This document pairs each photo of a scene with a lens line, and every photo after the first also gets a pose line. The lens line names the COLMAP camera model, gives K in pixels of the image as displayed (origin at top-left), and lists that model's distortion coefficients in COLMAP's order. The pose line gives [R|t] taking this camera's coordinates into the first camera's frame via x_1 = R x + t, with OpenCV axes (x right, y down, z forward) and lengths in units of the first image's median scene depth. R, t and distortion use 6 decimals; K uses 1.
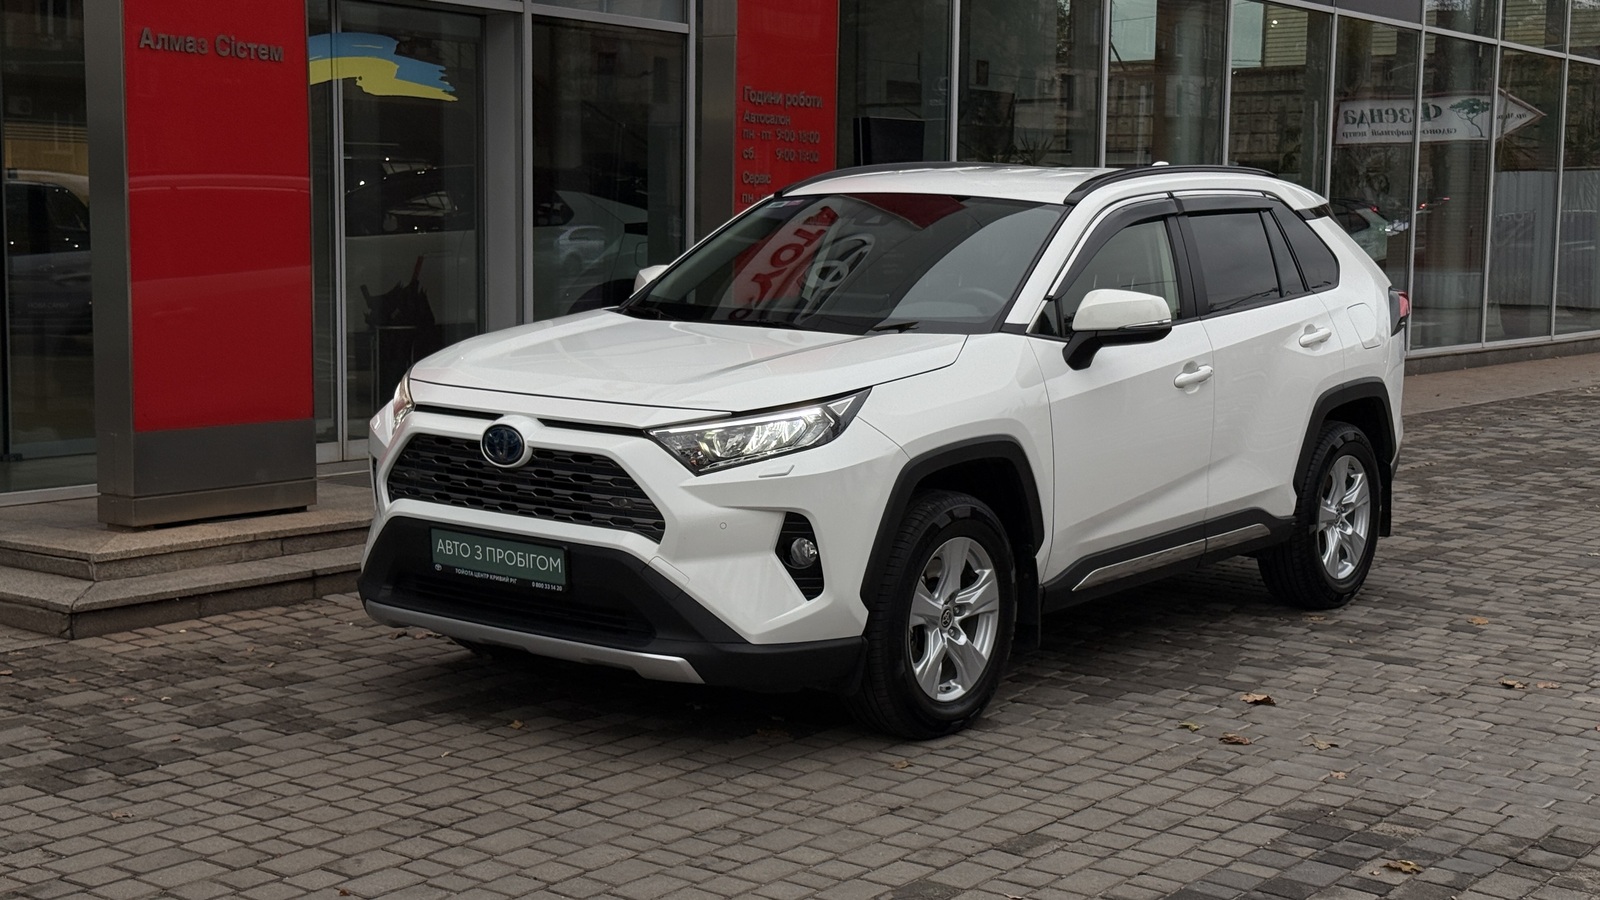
lens RADIAL K [[2217.5, 0, 809.3], [0, 2217.5, 452.9], [0, 0, 1]] dist [0.178570, -0.291248]
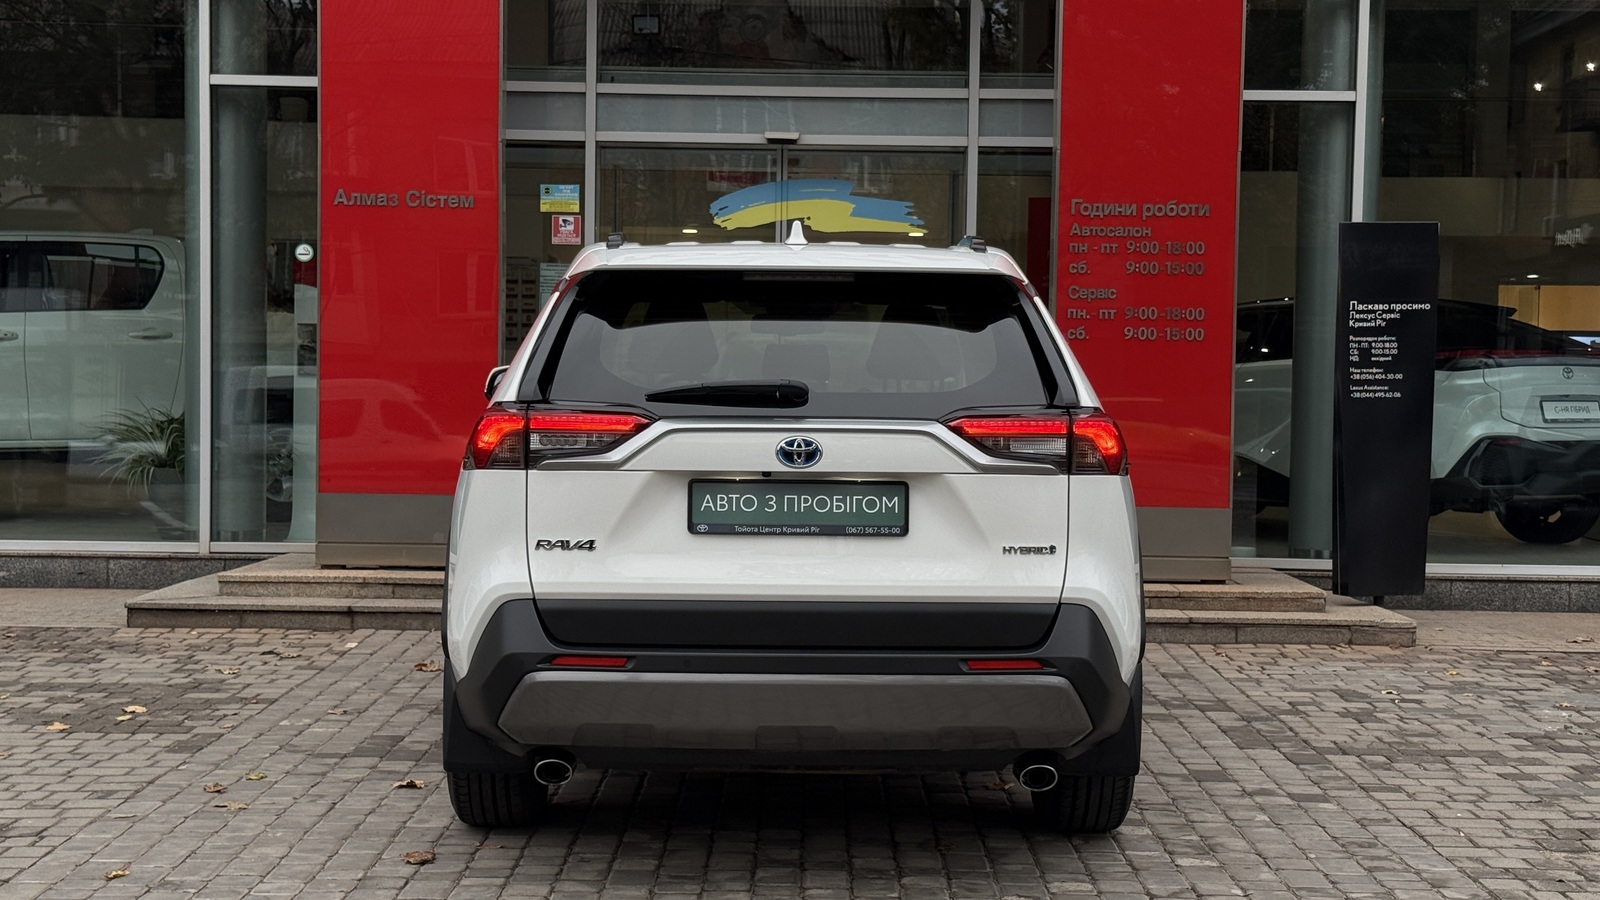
lens RADIAL K [[2220.6, 0, 800.0], [0, 2220.6, 450.0], [0, 0, 1]] dist [0.187867, -0.352589]
pose [[0.582031, 0.022849, -0.812845, 0.972561], [-0.090928, 0.995165, -0.037134, -0.011575], [0.808067, 0.095524, 0.581295, 0.481670]]
